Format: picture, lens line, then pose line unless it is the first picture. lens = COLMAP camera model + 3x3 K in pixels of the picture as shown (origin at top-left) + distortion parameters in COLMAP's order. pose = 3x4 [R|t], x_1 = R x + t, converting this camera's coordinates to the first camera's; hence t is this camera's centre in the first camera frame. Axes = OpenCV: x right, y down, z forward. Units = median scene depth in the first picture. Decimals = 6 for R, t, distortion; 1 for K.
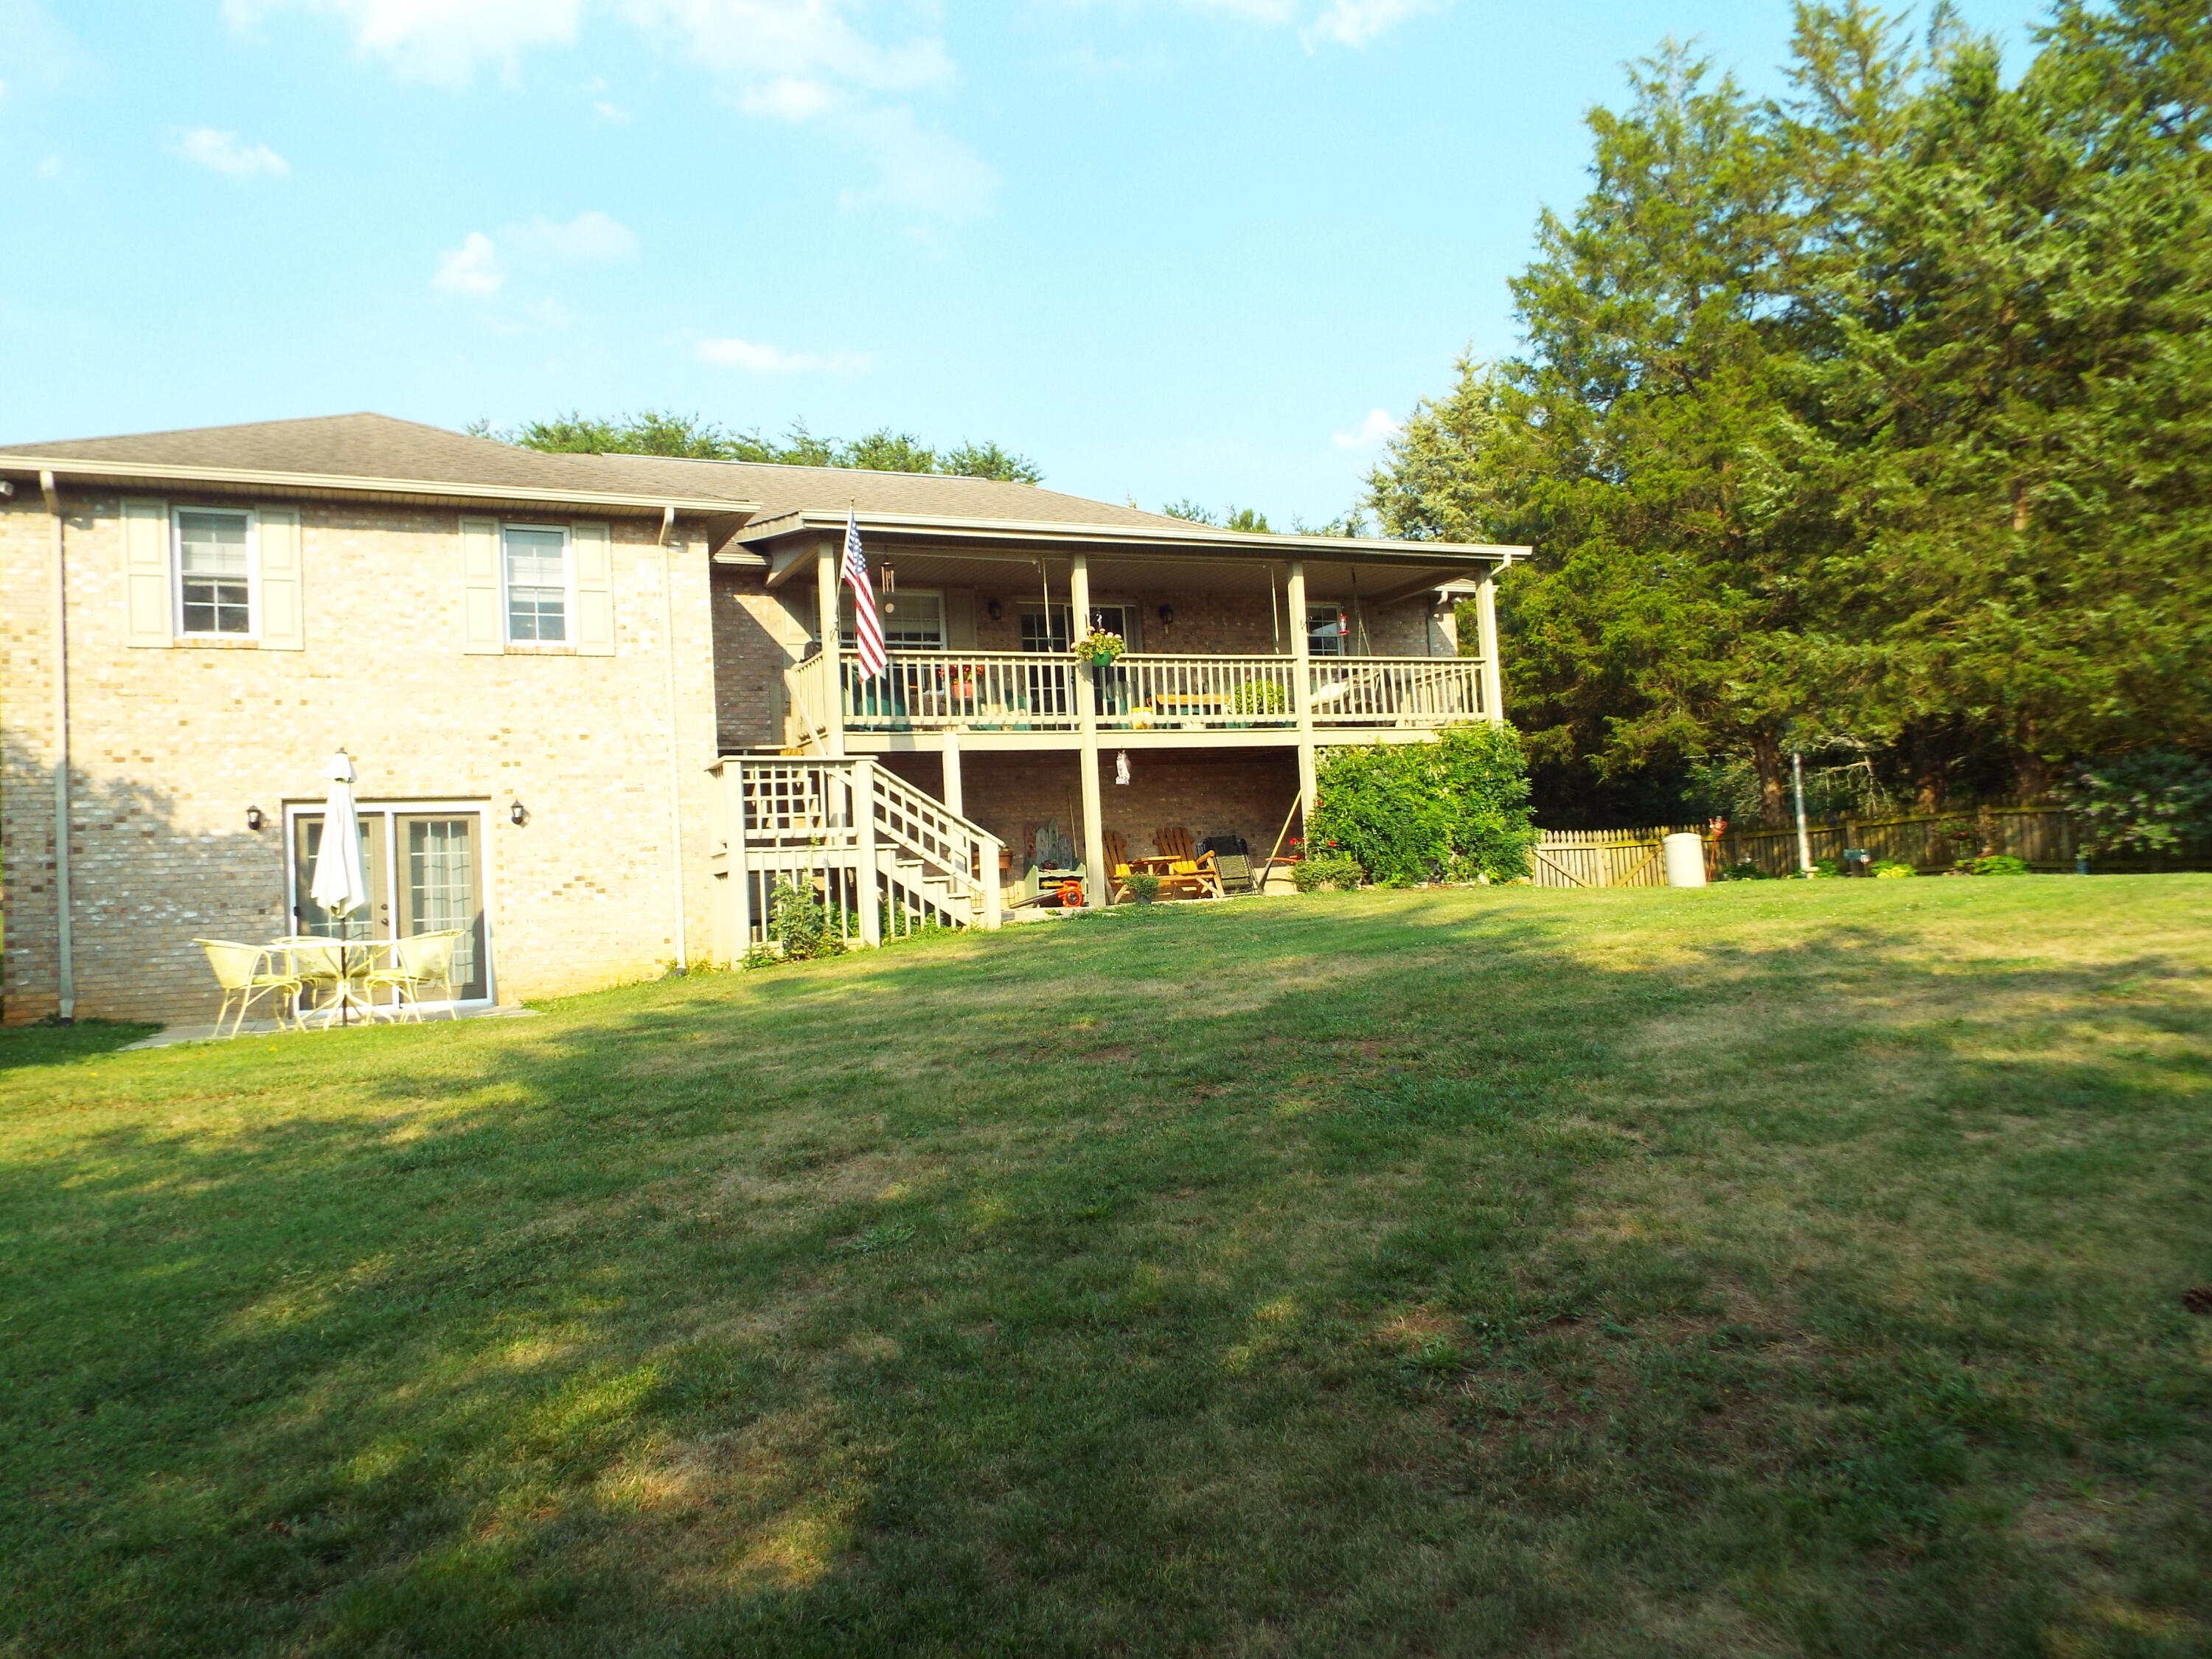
lens RADIAL K [[1609.7, 0, 1105.3], [0, 1609.7, 836.6], [0, 0, 1]] dist [0.017337, -0.015408]
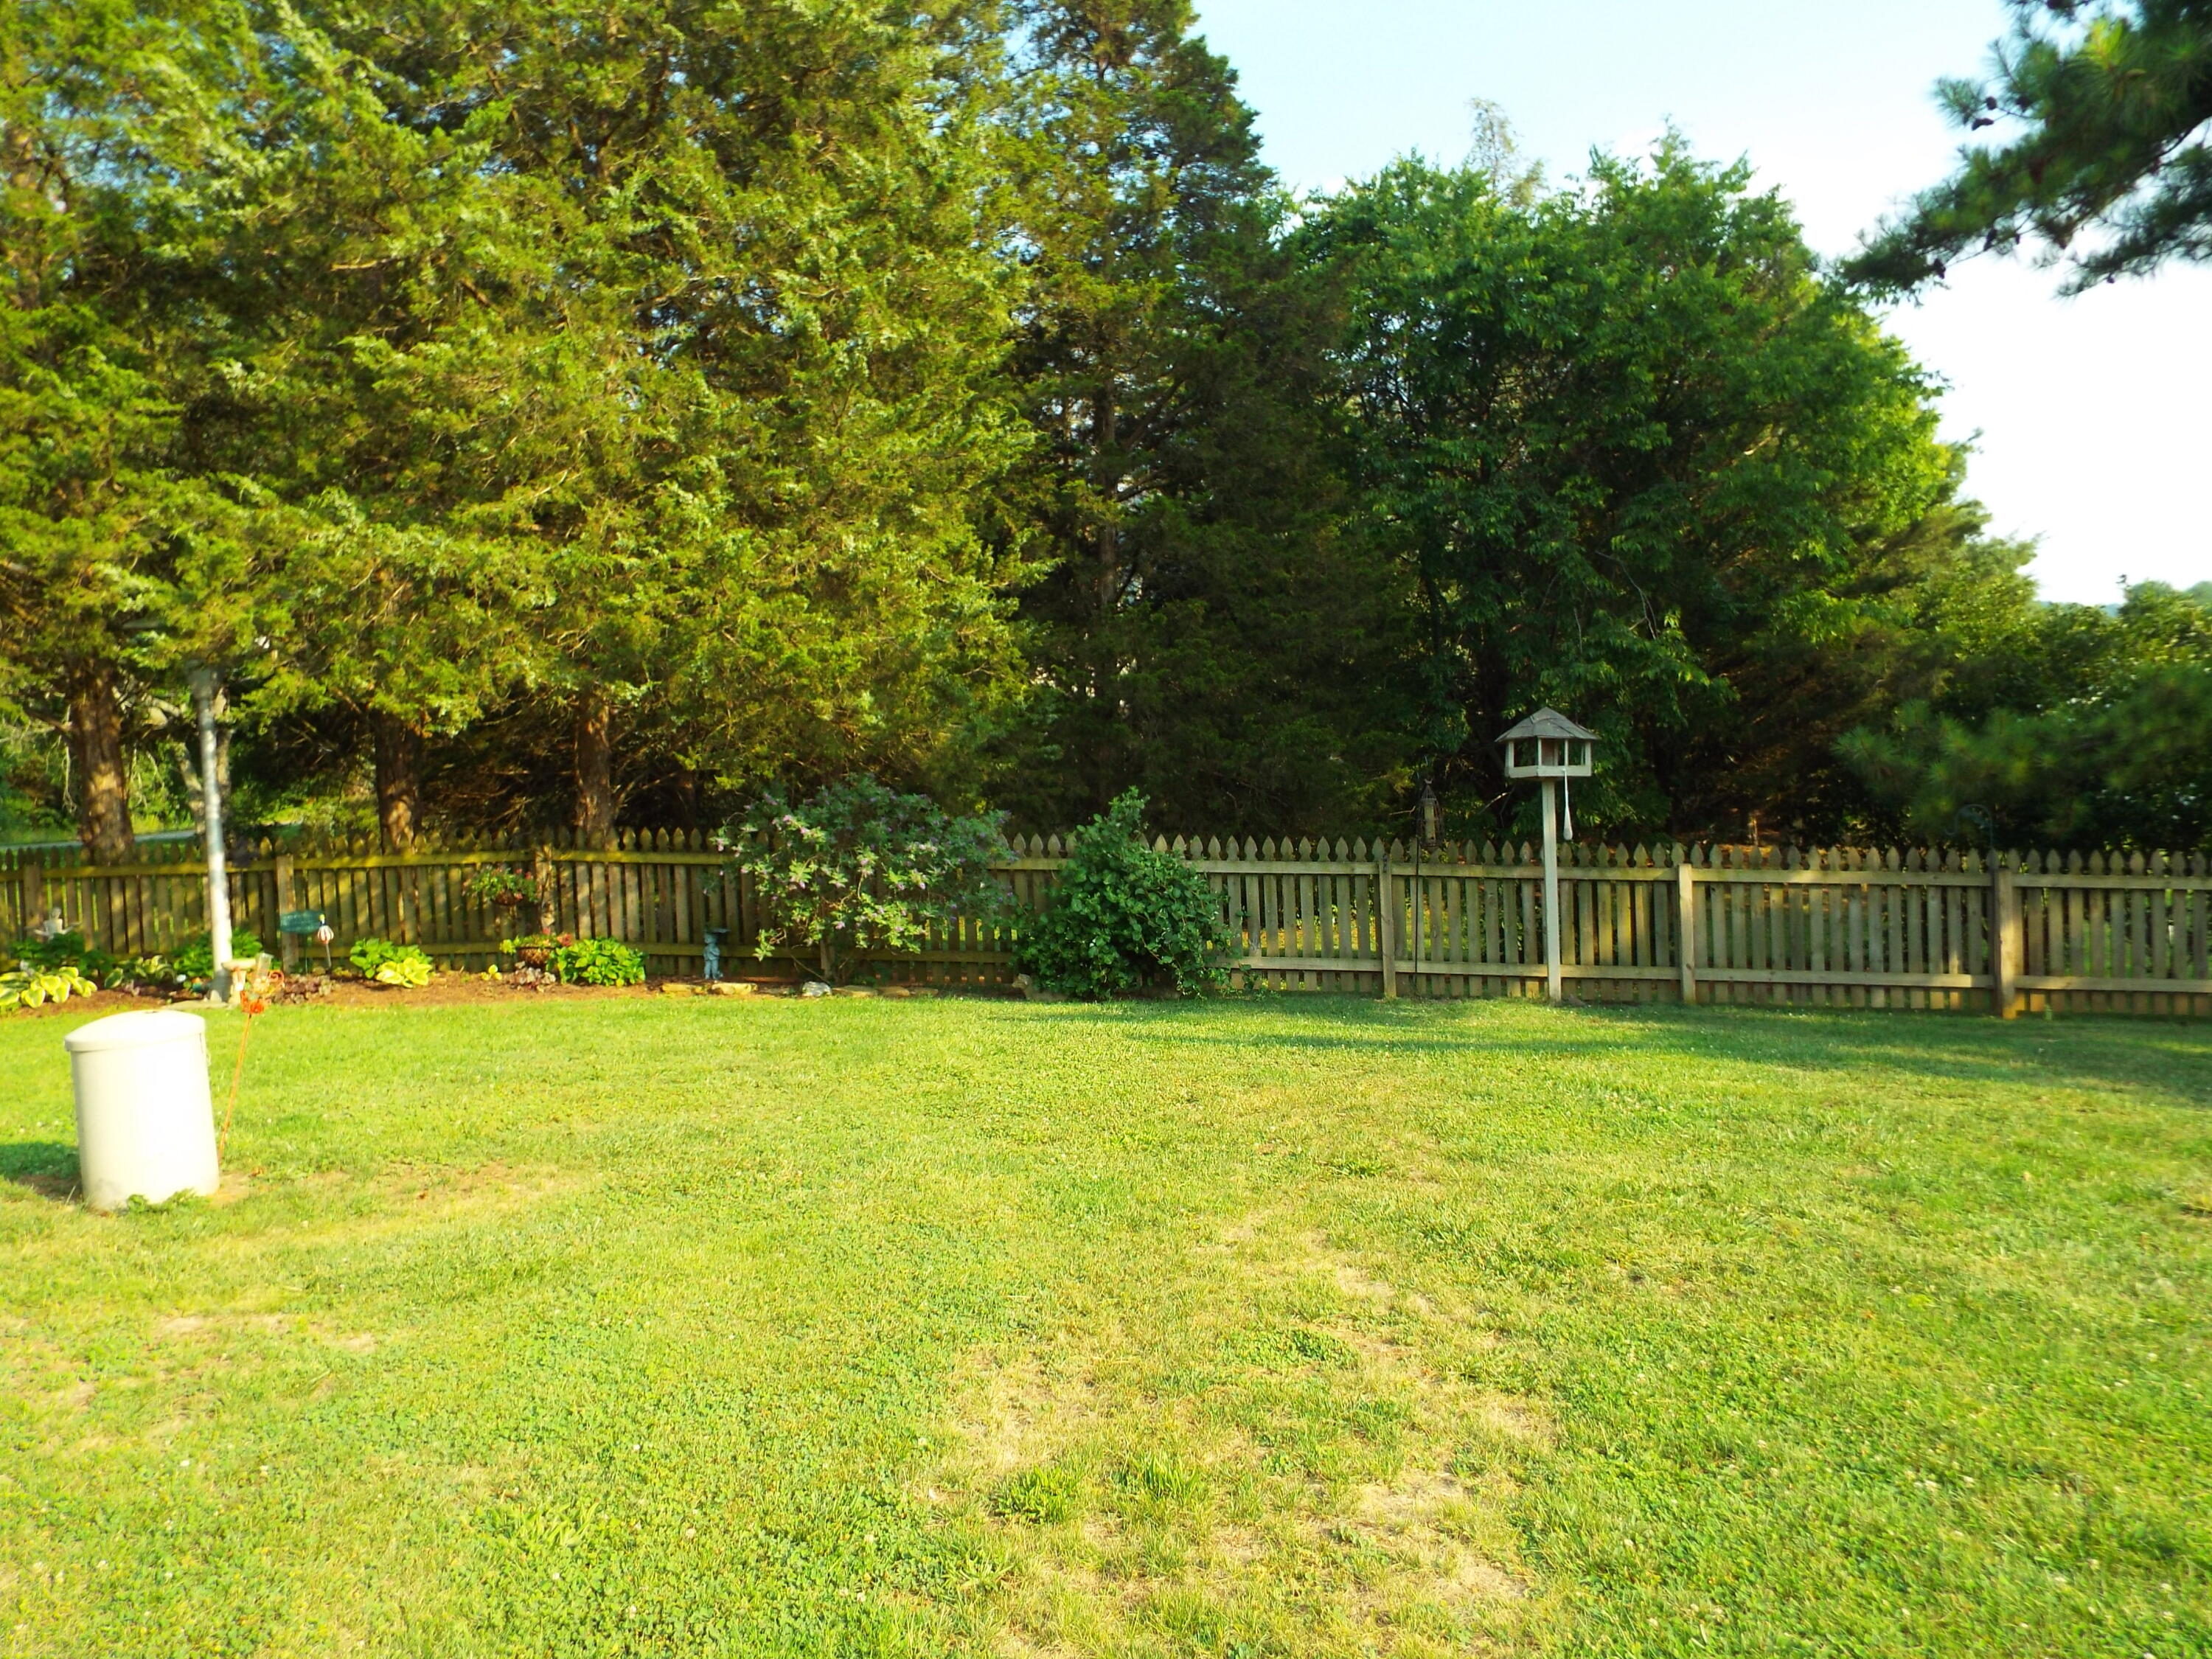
lens RADIAL K [[1609.7, 0, 1102.9], [0, 1609.7, 840.0], [0, 0, 1]] dist [0.017337, -0.015408]
pose [[0.497701, 0.007998, 0.867312, 0.160990], [-0.036110, 0.999282, 0.011506, -0.042098], [-0.866597, -0.037045, 0.497632, 0.631588]]
